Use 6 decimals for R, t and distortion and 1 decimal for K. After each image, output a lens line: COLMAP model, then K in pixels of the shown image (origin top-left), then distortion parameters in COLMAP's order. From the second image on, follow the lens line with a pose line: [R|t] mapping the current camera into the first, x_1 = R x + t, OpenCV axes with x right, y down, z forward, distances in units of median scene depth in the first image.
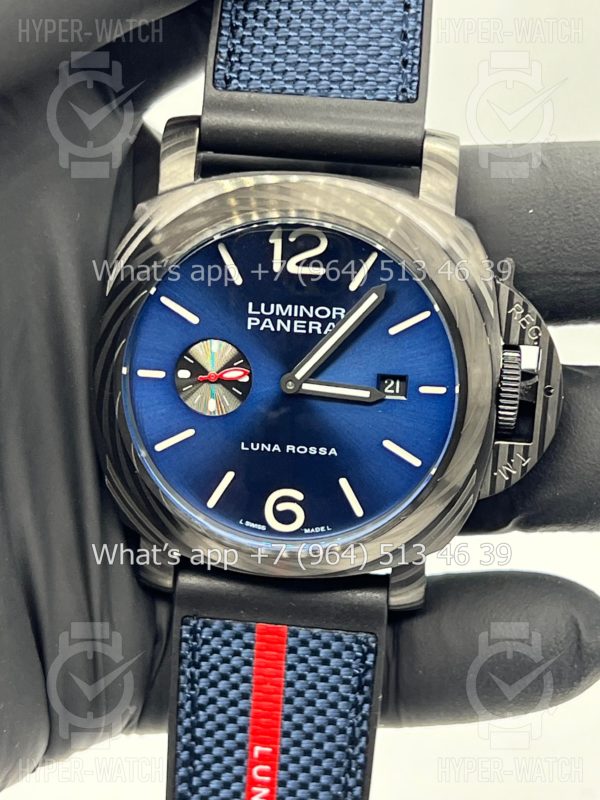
lens RADIAL K [[1729.2, 0, 271.2], [0, 1729.2, 398.1], [0, 0, 1]] dist [0.203191, 0.000000]
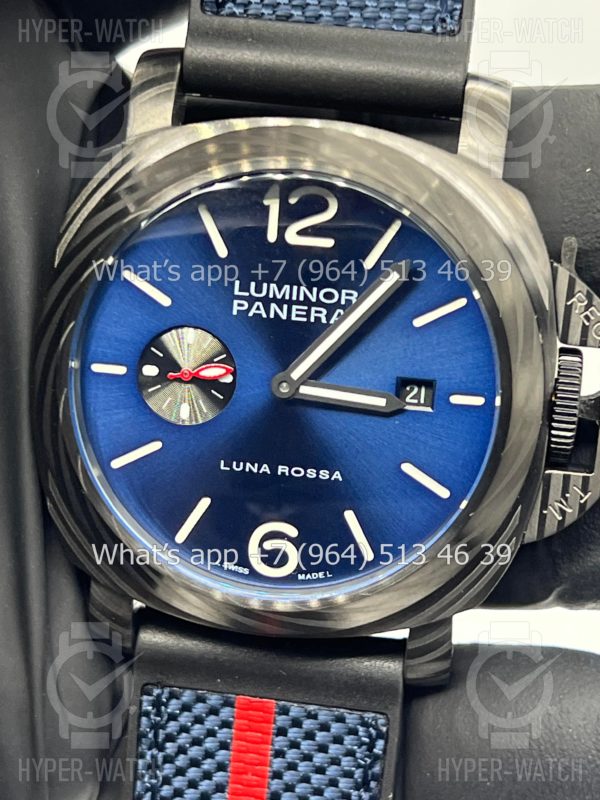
lens RADIAL K [[1729.2, 0, 292.5], [0, 1729.2, 418.2], [0, 0, 1]] dist [0.203191, 0.000000]
pose [[0.999314, 0.032239, -0.018203, 0.028735], [-0.032939, 0.998674, -0.039573, 0.036278], [0.016903, 0.040146, 0.999051, 0.217496]]
